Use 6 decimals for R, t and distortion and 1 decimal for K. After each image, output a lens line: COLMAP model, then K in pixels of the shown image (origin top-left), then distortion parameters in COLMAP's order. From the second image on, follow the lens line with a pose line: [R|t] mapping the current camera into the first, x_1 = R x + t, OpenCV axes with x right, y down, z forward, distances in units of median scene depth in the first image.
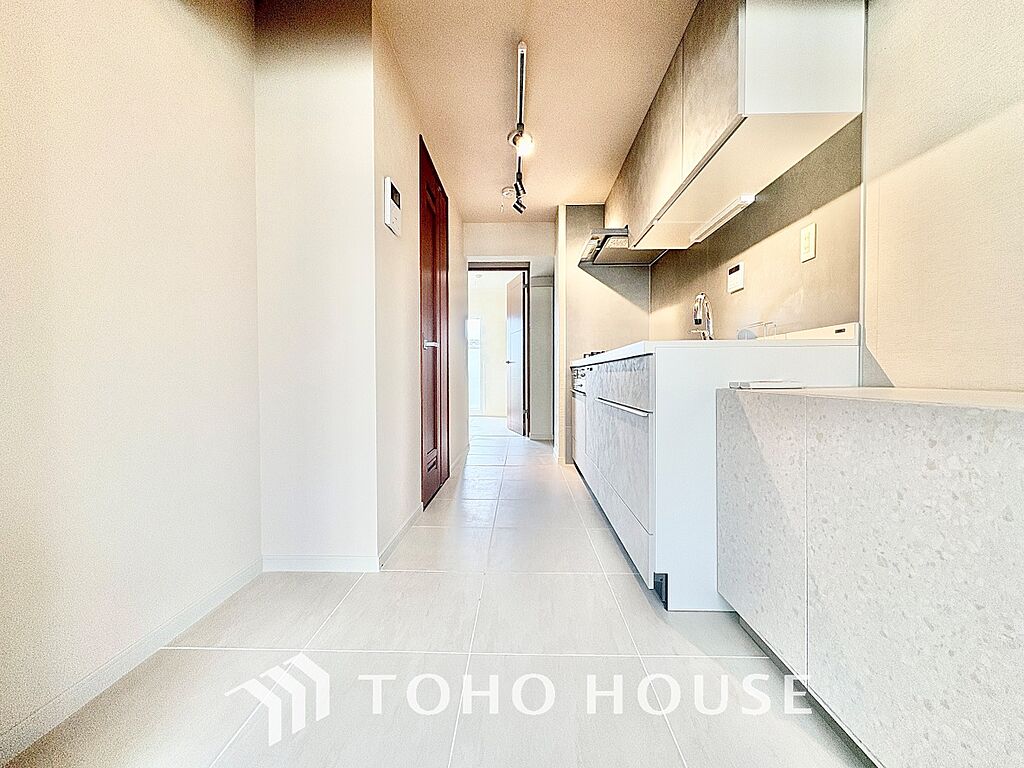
lens RADIAL K [[409.7, 0, 506.4], [0, 409.7, 381.9], [0, 0, 1]] dist [-0.000228, -0.000085]
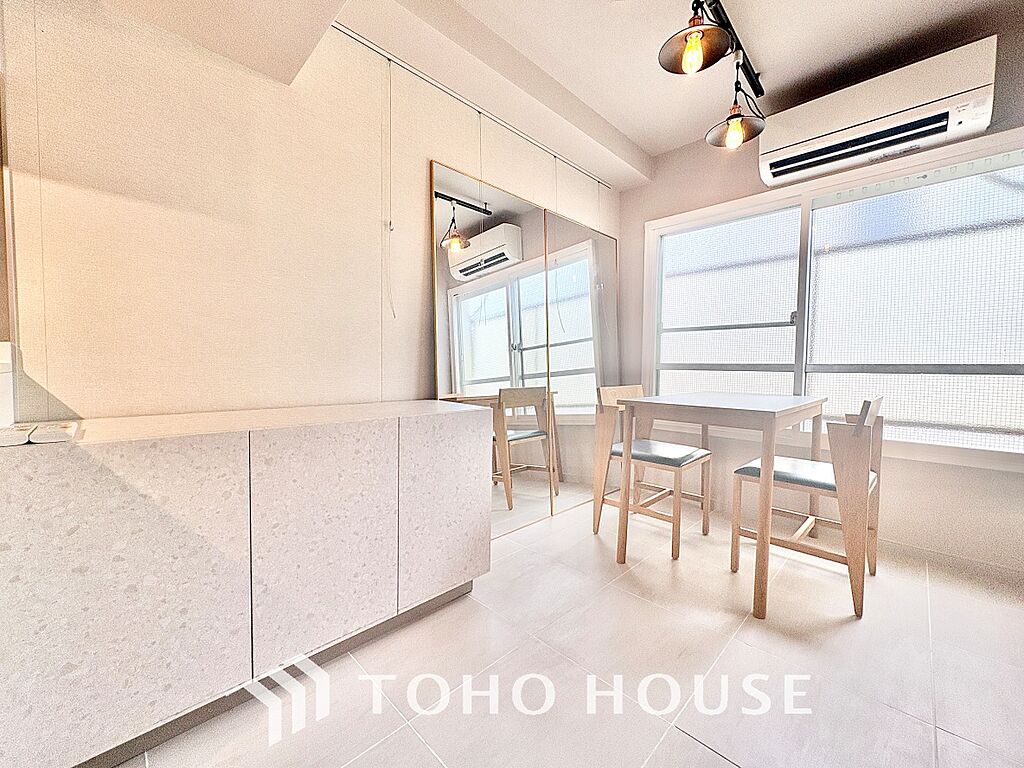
lens RADIAL K [[409.7, 0, 507.4], [0, 409.7, 384.6], [0, 0, 1]] dist [-0.000228, -0.000085]
pose [[-0.732408, -0.041978, 0.679570, -0.265867], [-0.003137, 0.998295, 0.058284, -0.077621], [-0.680858, 0.040556, -0.731291, 0.648725]]
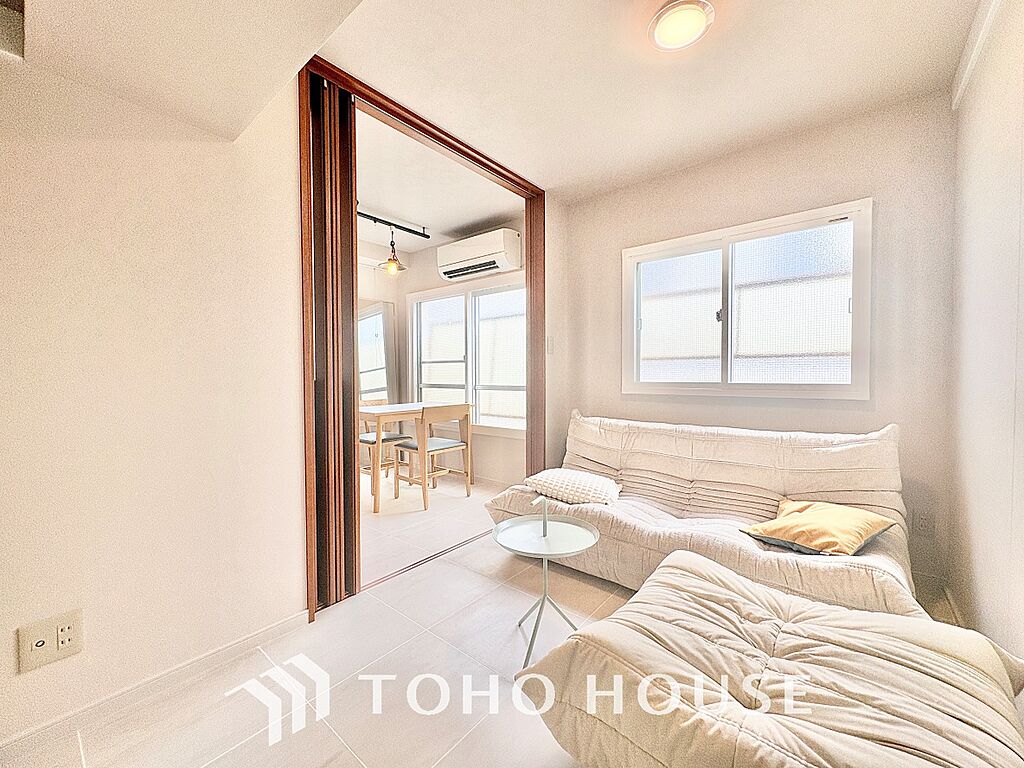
lens RADIAL K [[409.7, 0, 511.5], [0, 409.7, 377.4], [0, 0, 1]] dist [-0.000228, -0.000085]
pose [[-0.791440, 0.001017, 0.611246, -1.534017], [0.013543, 0.999782, 0.015873, -0.138986], [-0.611097, 0.020841, -0.791281, 0.703204]]
